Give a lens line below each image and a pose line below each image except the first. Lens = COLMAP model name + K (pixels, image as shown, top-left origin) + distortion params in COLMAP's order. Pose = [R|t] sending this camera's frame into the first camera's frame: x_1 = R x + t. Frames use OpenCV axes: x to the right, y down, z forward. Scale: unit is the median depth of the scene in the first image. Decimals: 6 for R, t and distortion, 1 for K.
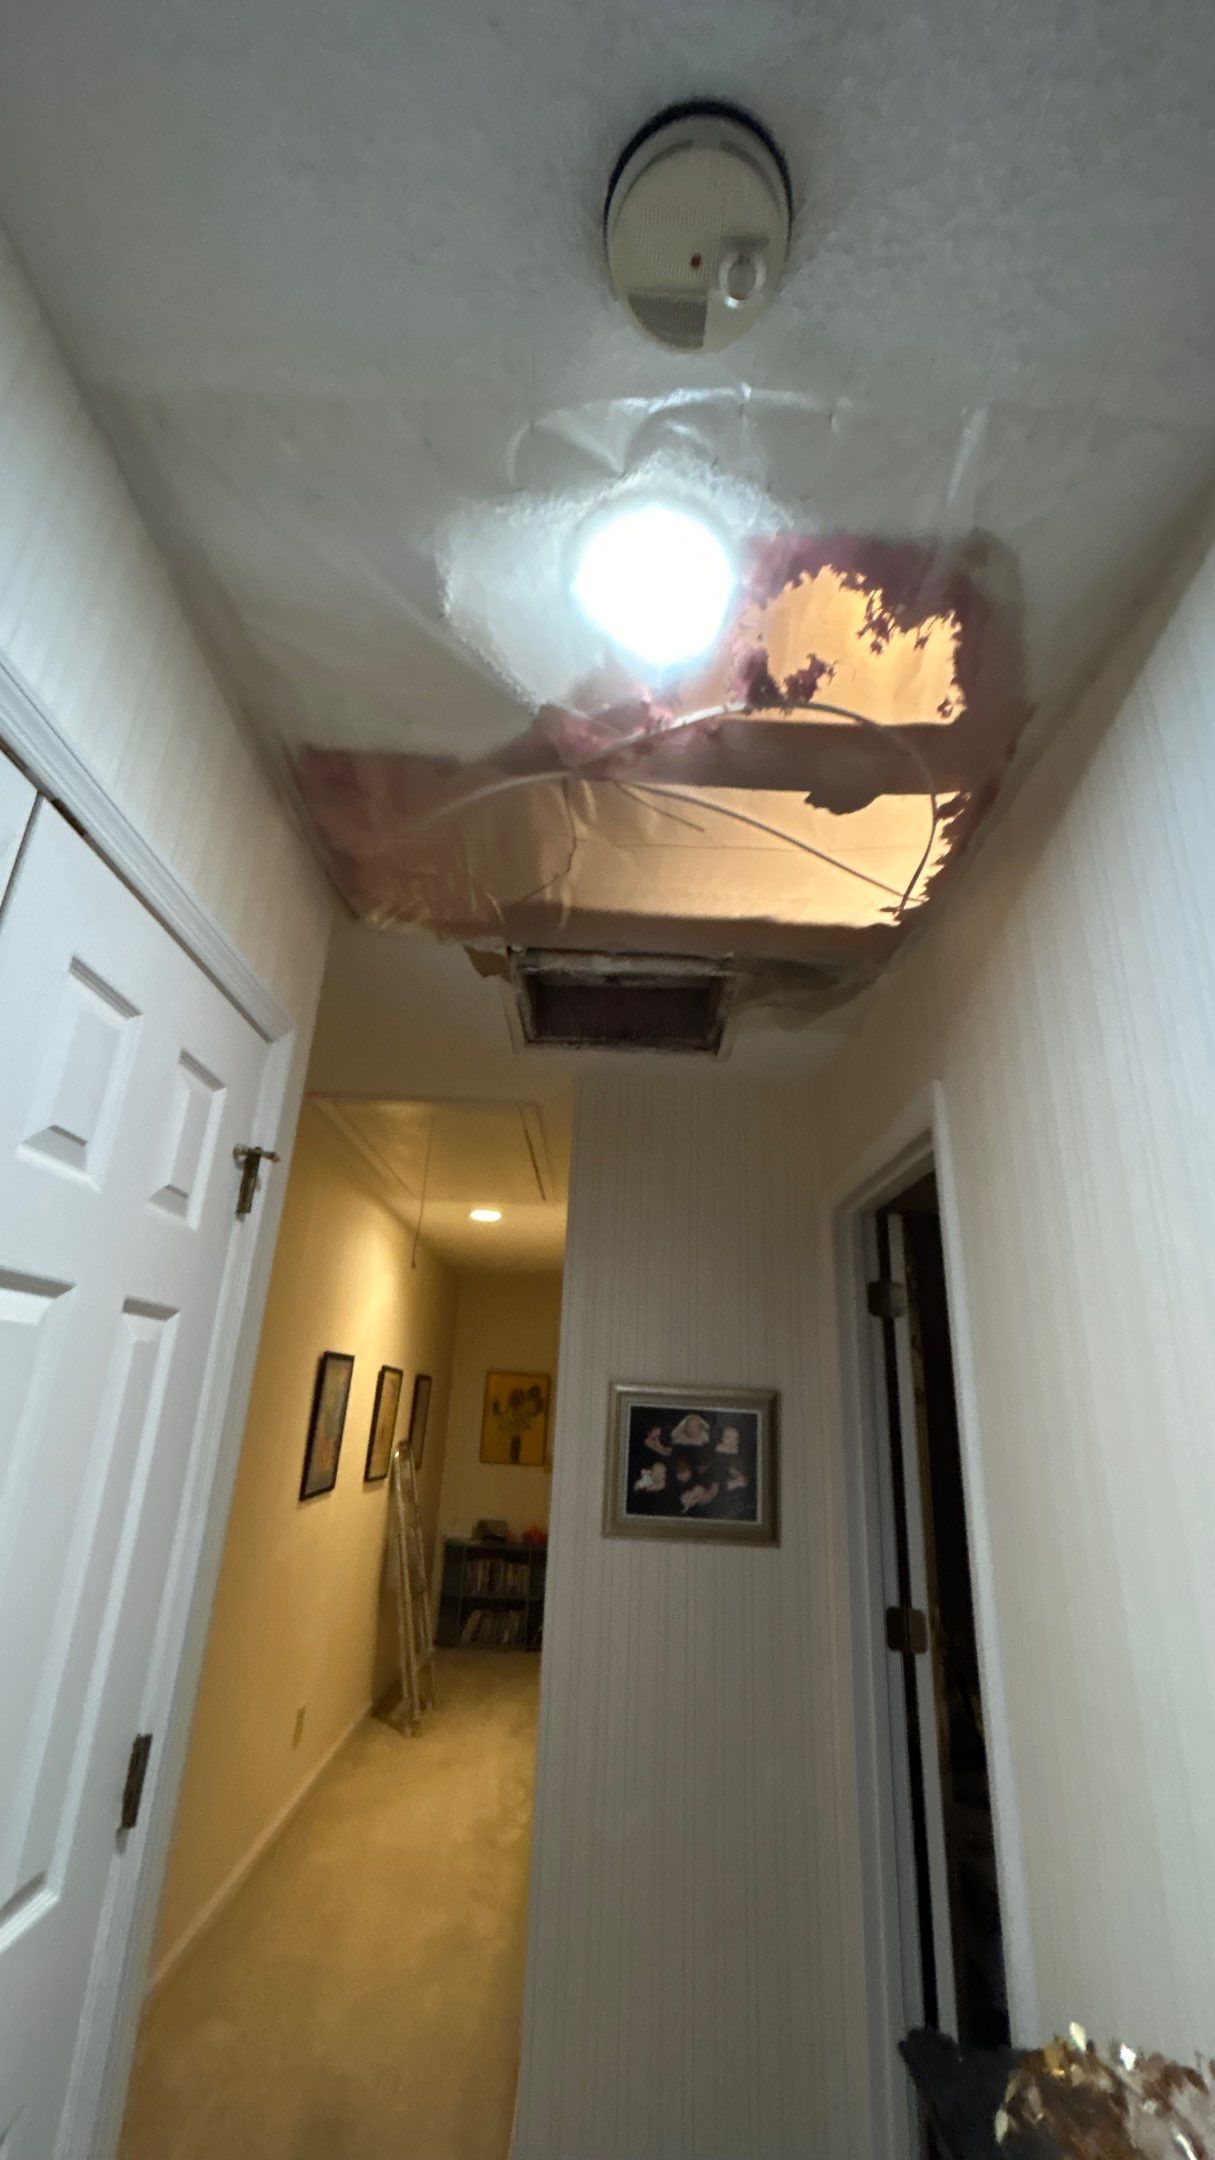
lens RADIAL K [[857.4, 0, 600.7], [0, 857.4, 1118.8], [0, 0, 1]] dist [-0.001060, -0.000175]
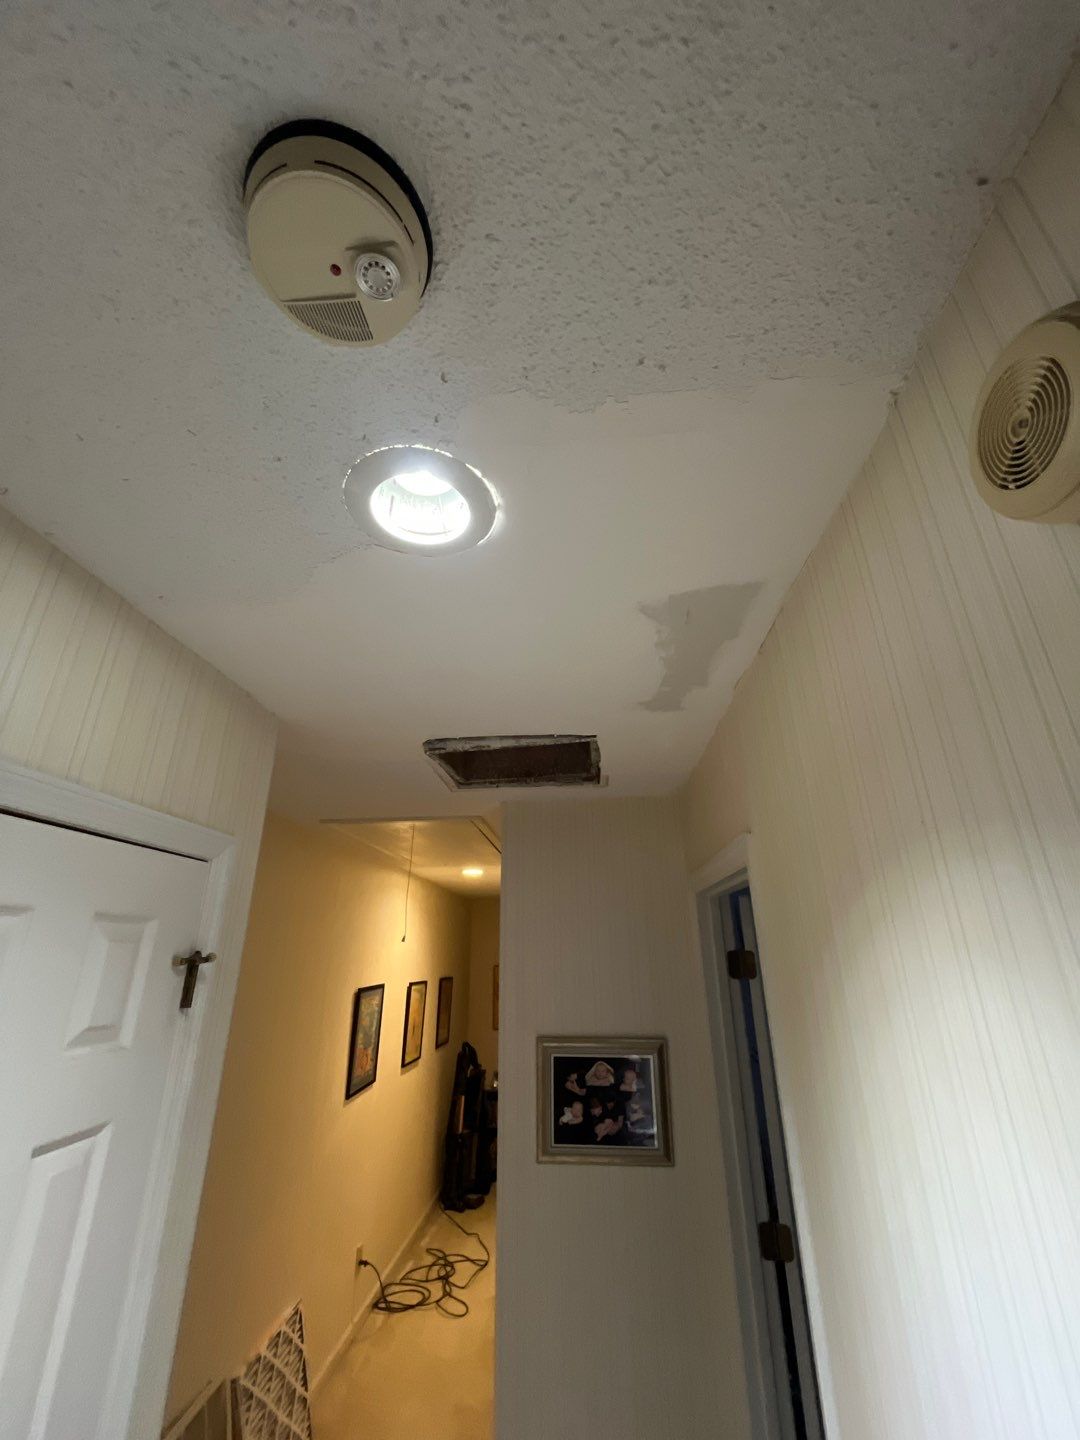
lens RADIAL K [[568.9, 0, 539.5], [0, 568.9, 746.1], [0, 0, 1]] dist [0.002270, 0.000070]
pose [[0.994670, -0.081288, -0.063427, 0.109621], [0.079493, 0.996374, -0.030329, -0.120899], [0.065662, 0.025126, 0.997526, 0.107515]]
